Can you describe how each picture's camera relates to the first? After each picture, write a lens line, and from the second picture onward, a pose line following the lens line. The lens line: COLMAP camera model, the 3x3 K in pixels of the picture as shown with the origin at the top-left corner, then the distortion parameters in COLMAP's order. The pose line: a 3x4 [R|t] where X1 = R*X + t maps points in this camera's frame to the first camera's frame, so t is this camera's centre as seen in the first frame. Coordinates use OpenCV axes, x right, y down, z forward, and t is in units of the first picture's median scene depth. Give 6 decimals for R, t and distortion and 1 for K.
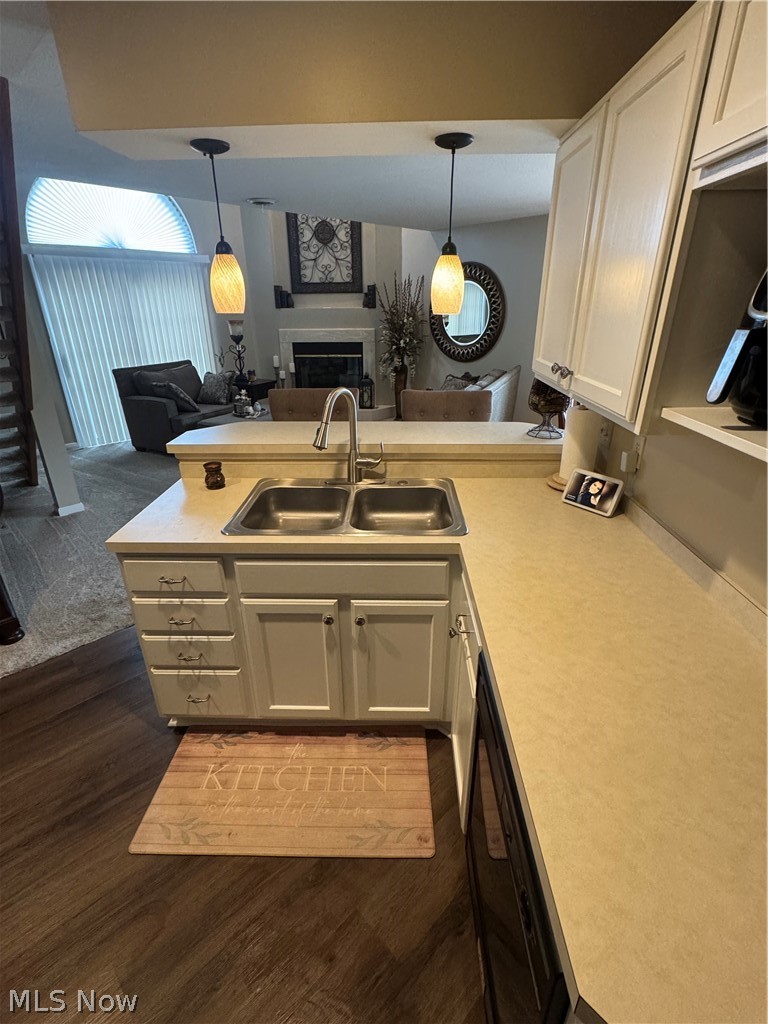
lens RADIAL K [[480.7, 0, 381.5], [0, 480.7, 511.1], [0, 0, 1]] dist [0.002718, -0.000202]
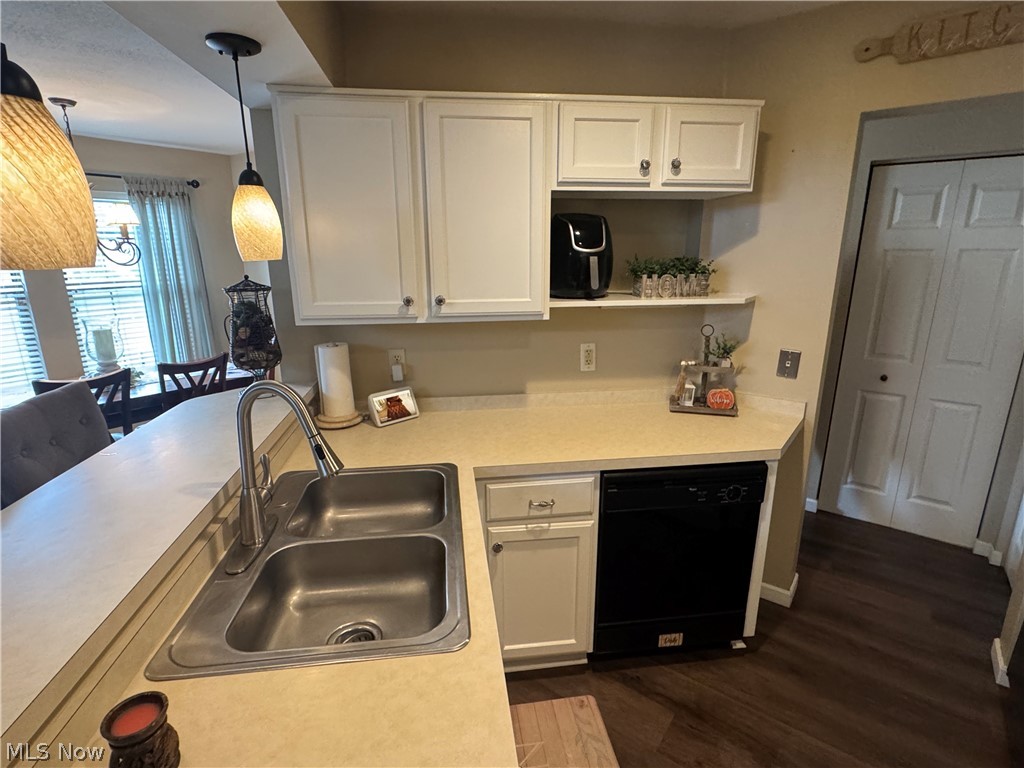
lens RADIAL K [[523.0, 0, 513.9], [0, 523.0, 383.1], [0, 0, 1]] dist [0.002716, -0.000076]
pose [[-0.150855, -0.241094, 0.958706, -0.556930], [0.403821, 0.870170, 0.282371, -0.232033], [-0.902315, 0.429742, -0.033911, 0.557540]]
